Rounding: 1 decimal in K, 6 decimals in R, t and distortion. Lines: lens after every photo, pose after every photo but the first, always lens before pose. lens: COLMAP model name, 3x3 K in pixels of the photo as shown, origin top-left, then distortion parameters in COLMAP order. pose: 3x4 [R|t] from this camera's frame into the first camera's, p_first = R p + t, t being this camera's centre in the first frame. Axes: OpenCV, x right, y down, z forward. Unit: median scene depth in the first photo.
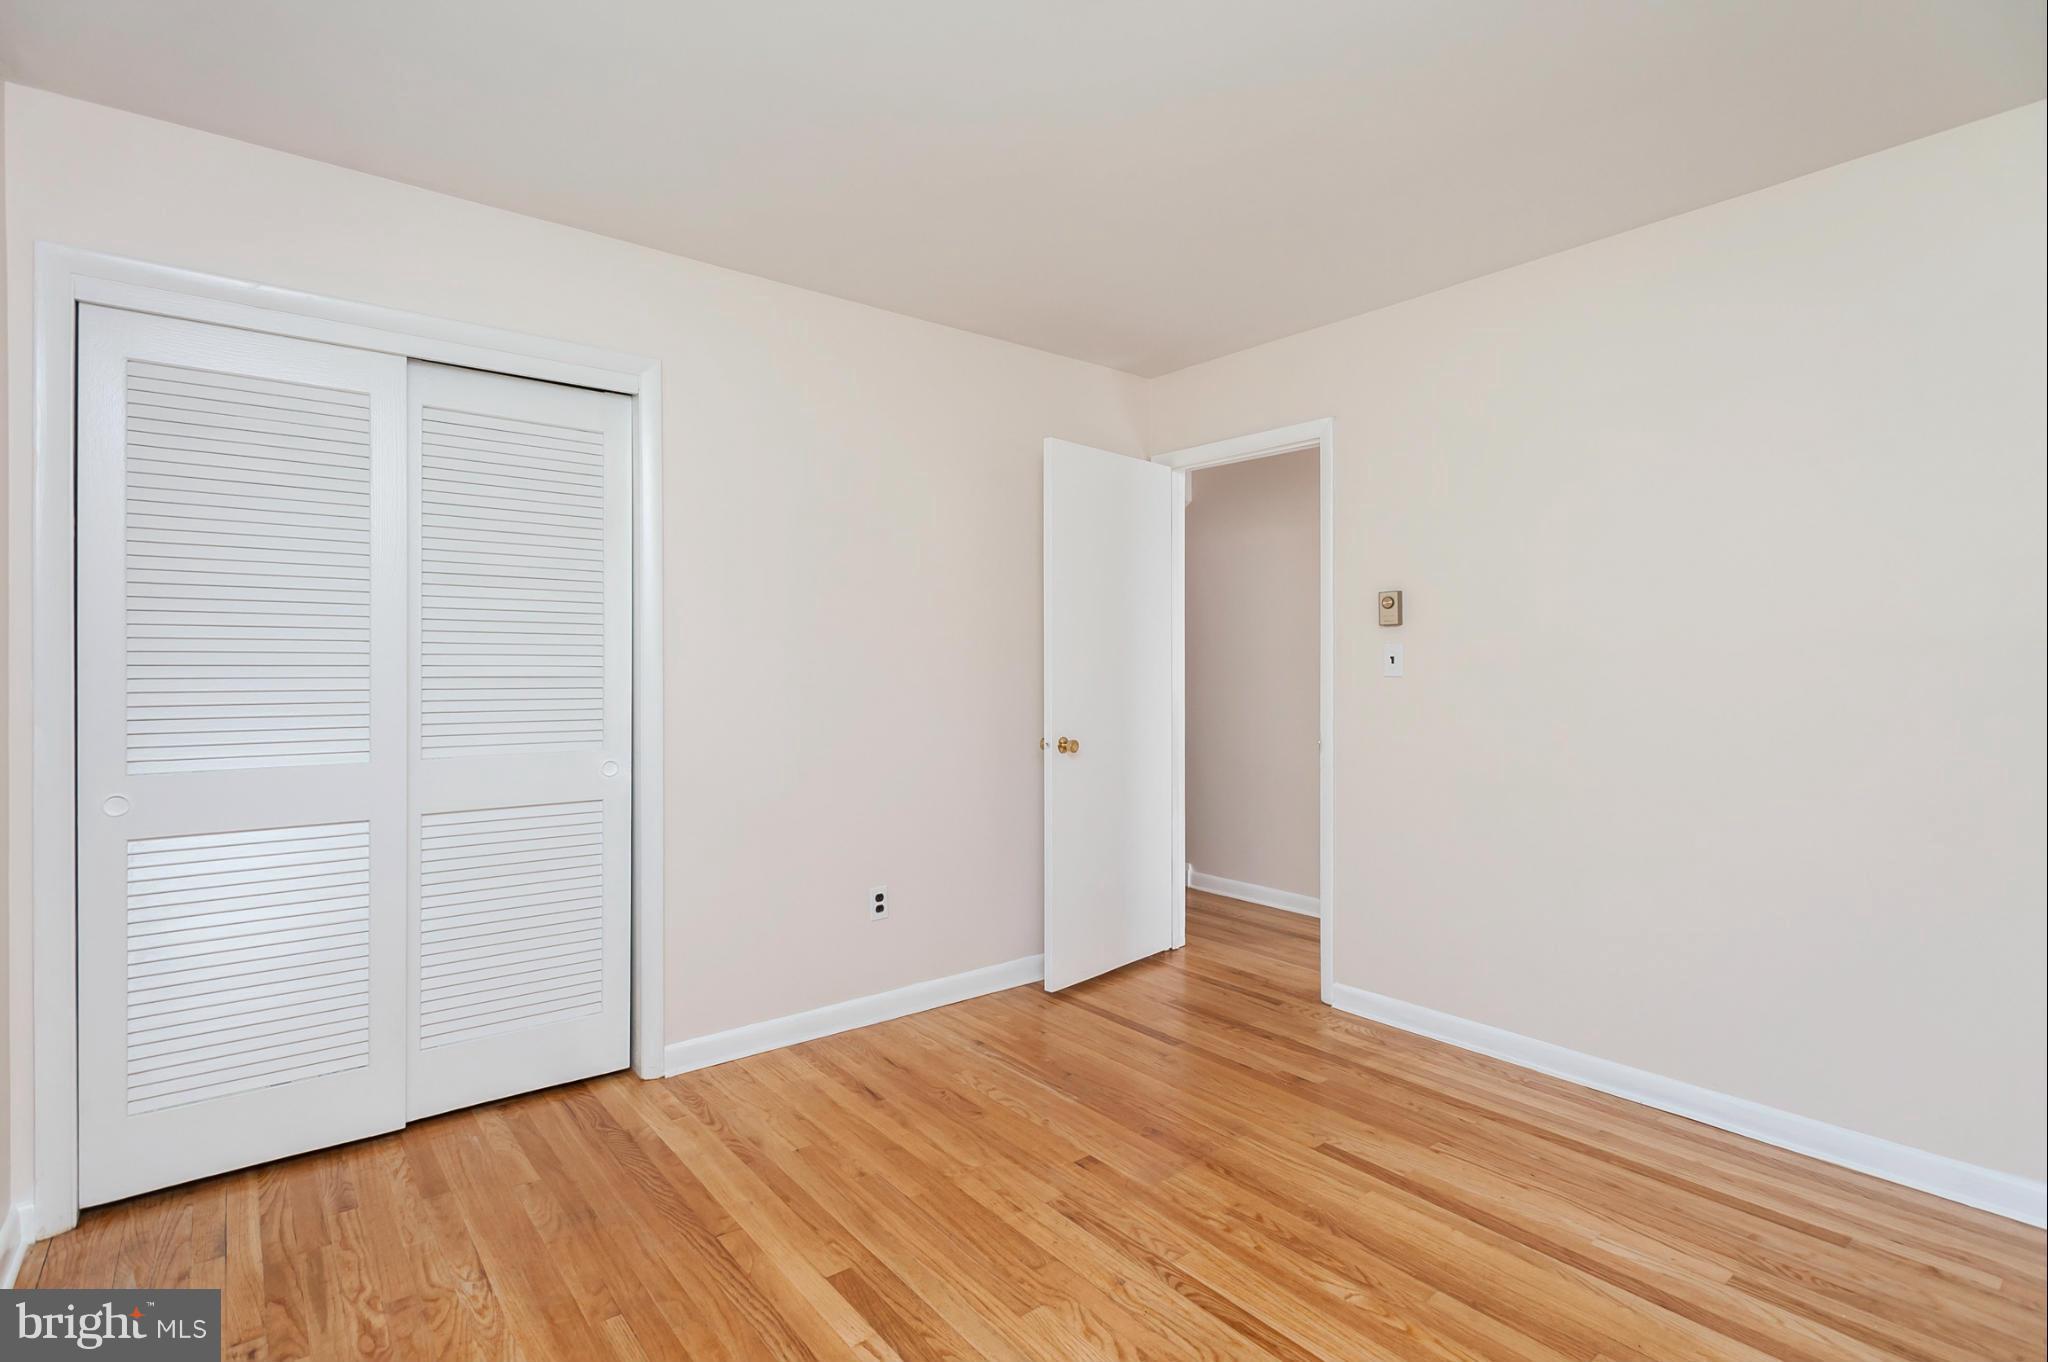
lens RADIAL K [[984.0, 0, 1018.8], [0, 984.0, 669.3], [0, 0, 1]] dist [0.004993, -0.000612]
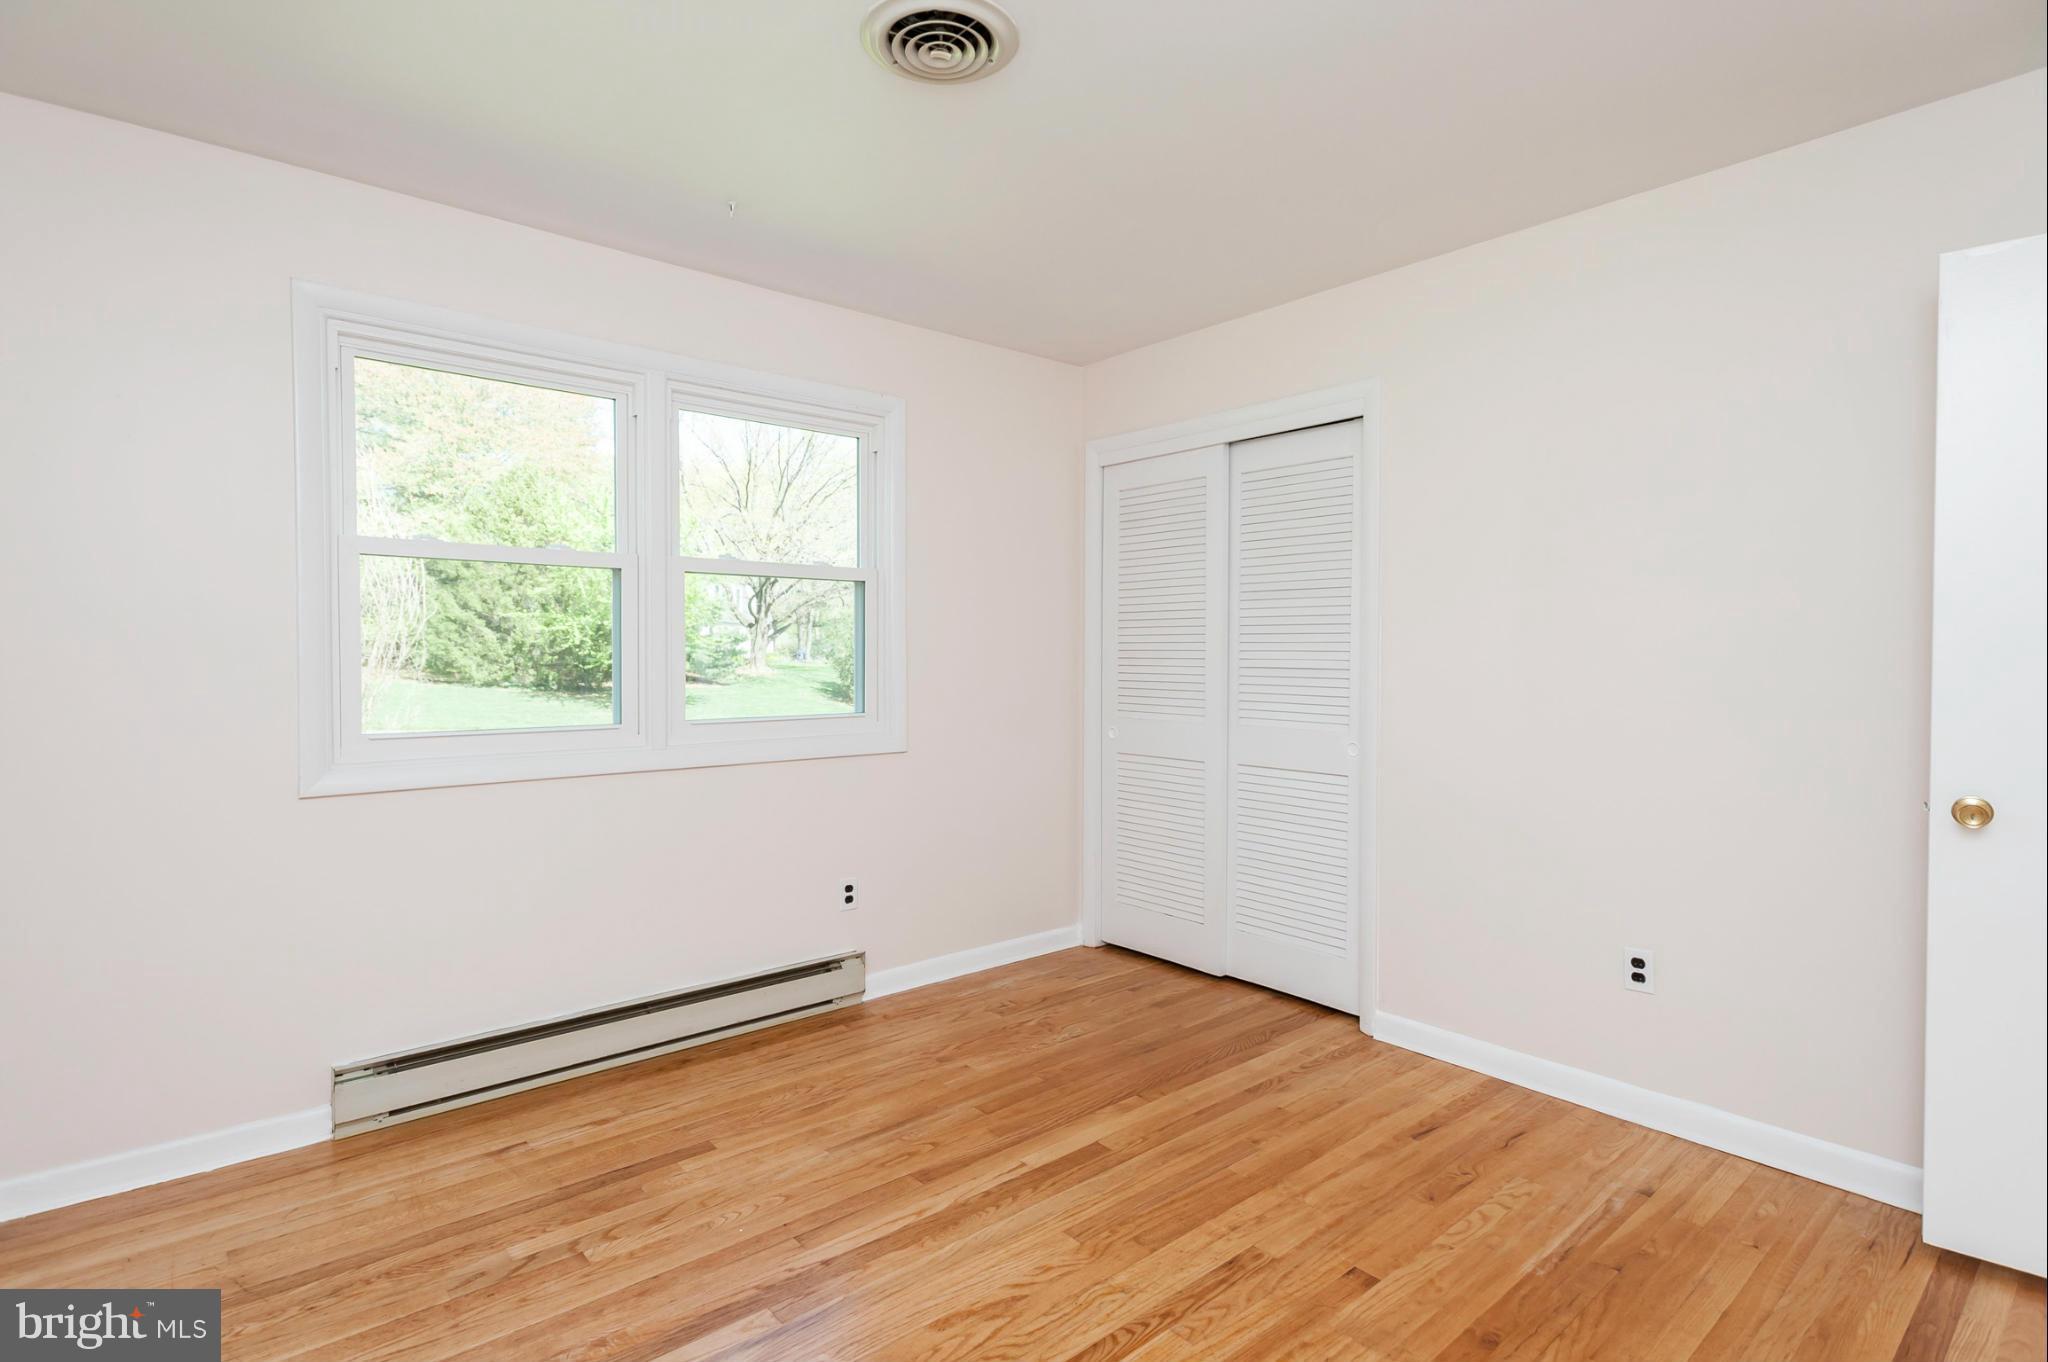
lens RADIAL K [[984.0, 0, 1018.8], [0, 984.0, 669.3], [0, 0, 1]] dist [0.004993, -0.000612]
pose [[0.044215, 0.019709, -0.998828, 0.824975], [-0.005740, 0.999794, 0.019474, -0.015345], [0.999006, 0.004872, 0.044319, 0.650729]]
